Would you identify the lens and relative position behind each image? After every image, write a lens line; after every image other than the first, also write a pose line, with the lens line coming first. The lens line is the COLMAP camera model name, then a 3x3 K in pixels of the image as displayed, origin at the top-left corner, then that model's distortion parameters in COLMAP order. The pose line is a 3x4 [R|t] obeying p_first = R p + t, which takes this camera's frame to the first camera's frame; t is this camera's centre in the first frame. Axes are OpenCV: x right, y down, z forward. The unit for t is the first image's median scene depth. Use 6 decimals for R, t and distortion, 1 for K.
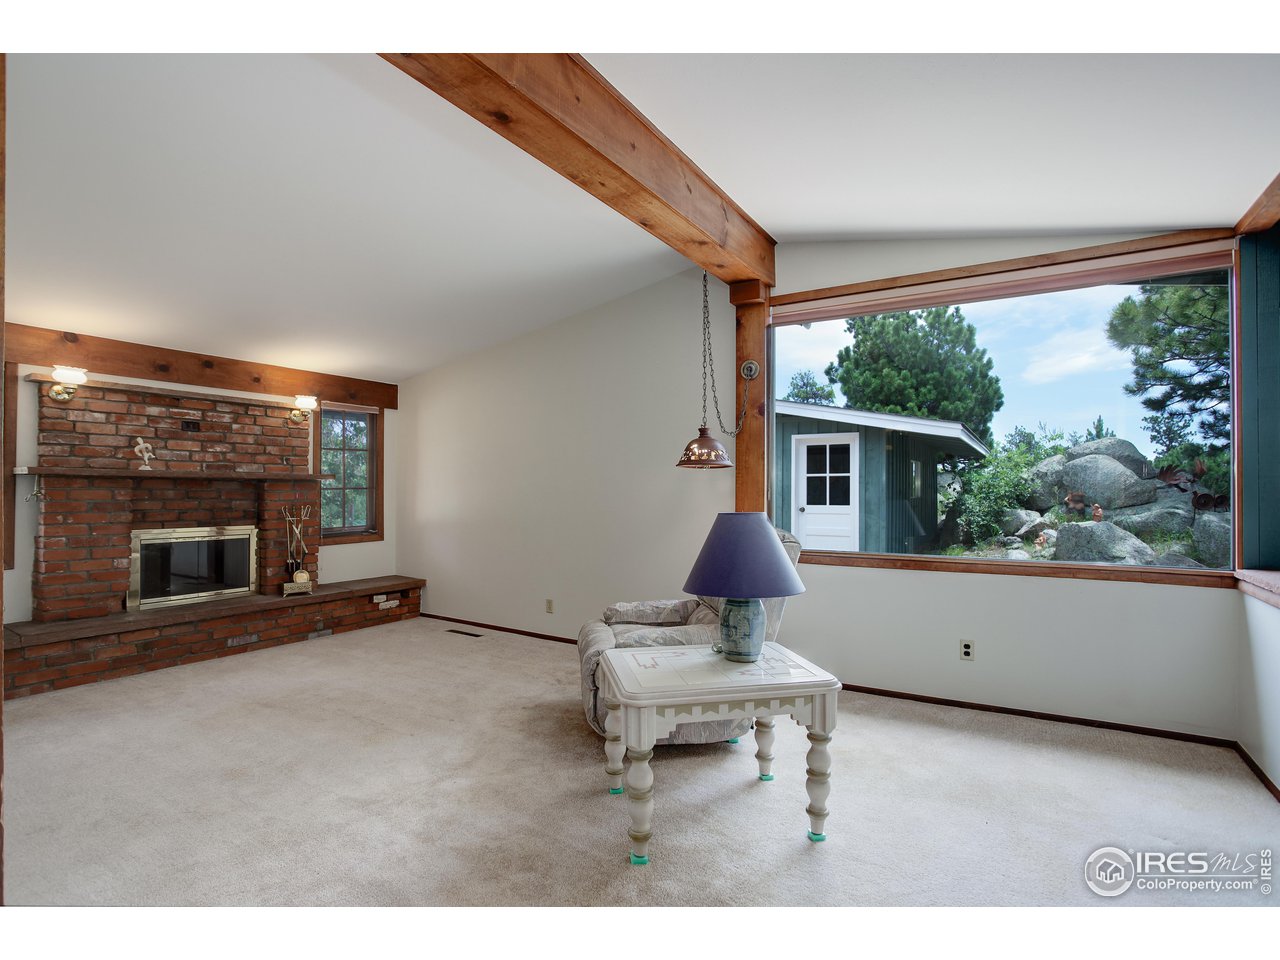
lens RADIAL K [[616.1, 0, 656.9], [0, 616.1, 486.1], [0, 0, 1]] dist [-0.063272, 0.029848]
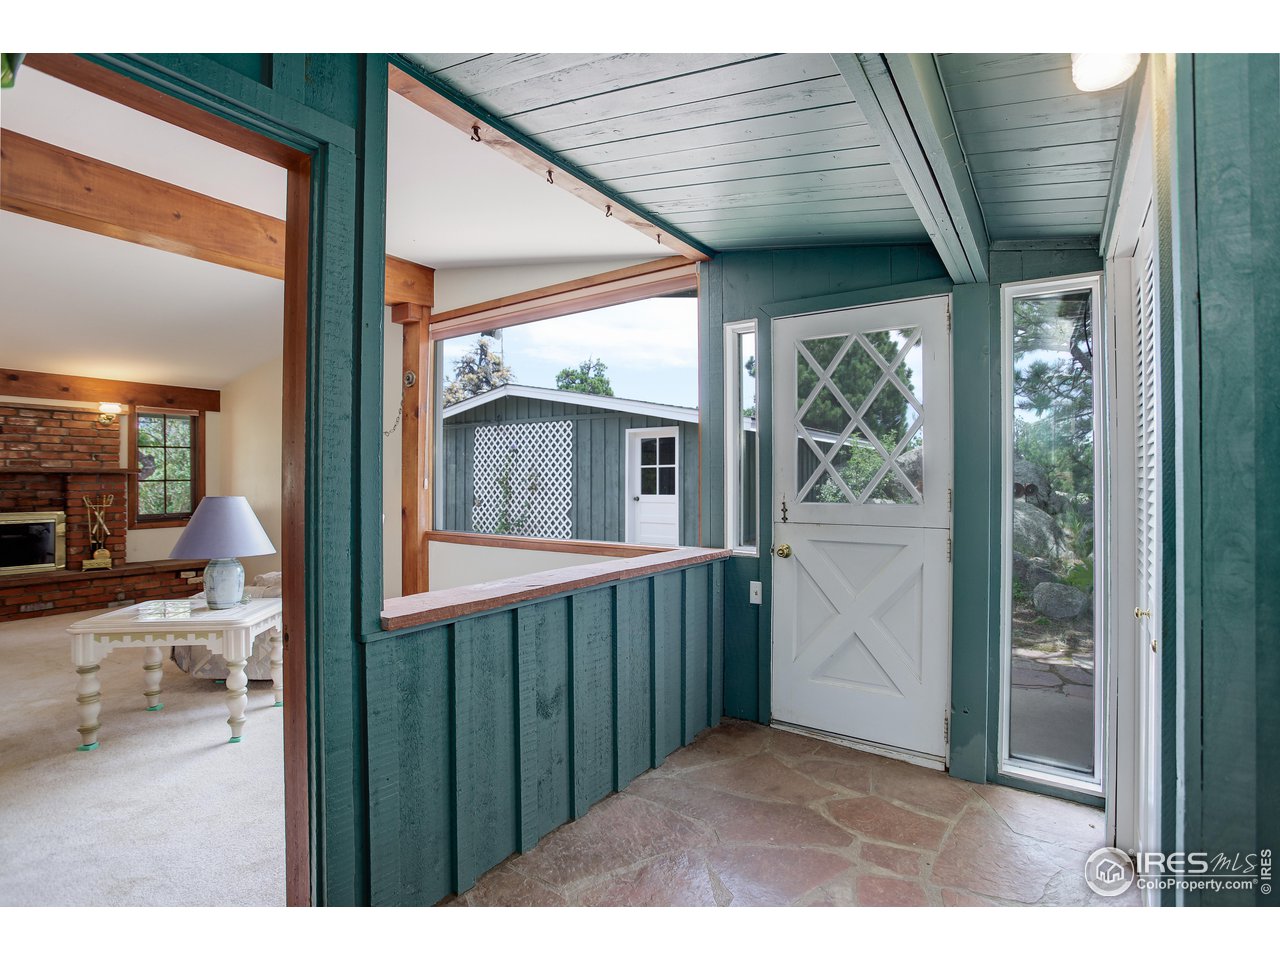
lens RADIAL K [[616.8, 0, 640.0], [0, 616.8, 480.0], [0, 0, 1]] dist [-0.056377, 0.030272]
pose [[0.998508, -0.003361, -0.054509, 0.306838], [0.003596, 0.999985, 0.004210, 0.000909], [0.054494, -0.004400, 0.998504, -0.071041]]
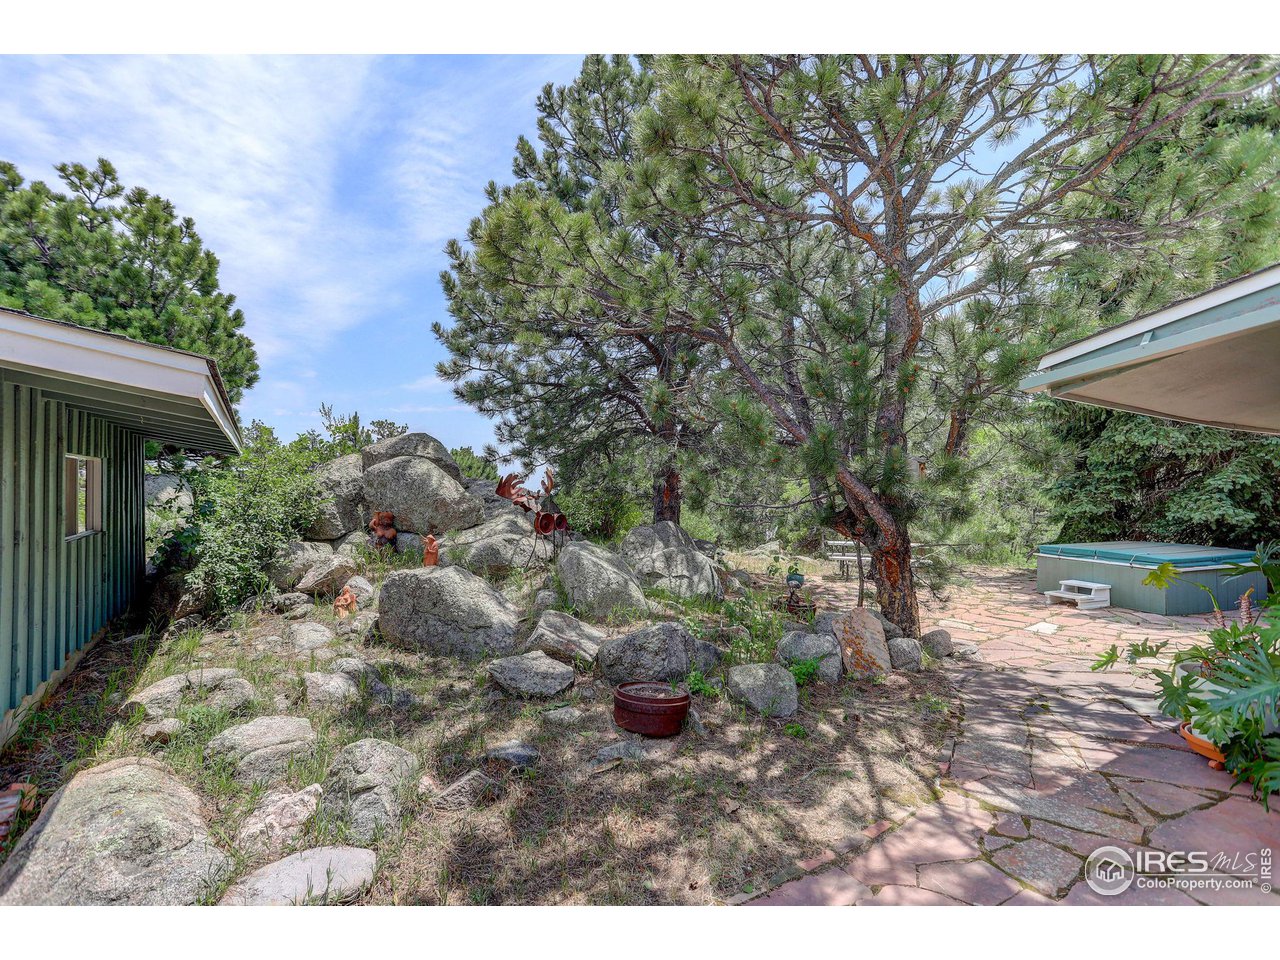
lens RADIAL K [[616.8, 0, 640.0], [0, 616.8, 480.0], [0, 0, 1]] dist [-0.056377, 0.030272]
pose [[0.444770, 0.004603, 0.895633, 0.248957], [-0.000762, 0.999988, -0.004761, -0.025817], [-0.895645, 0.001435, 0.444768, 0.514129]]
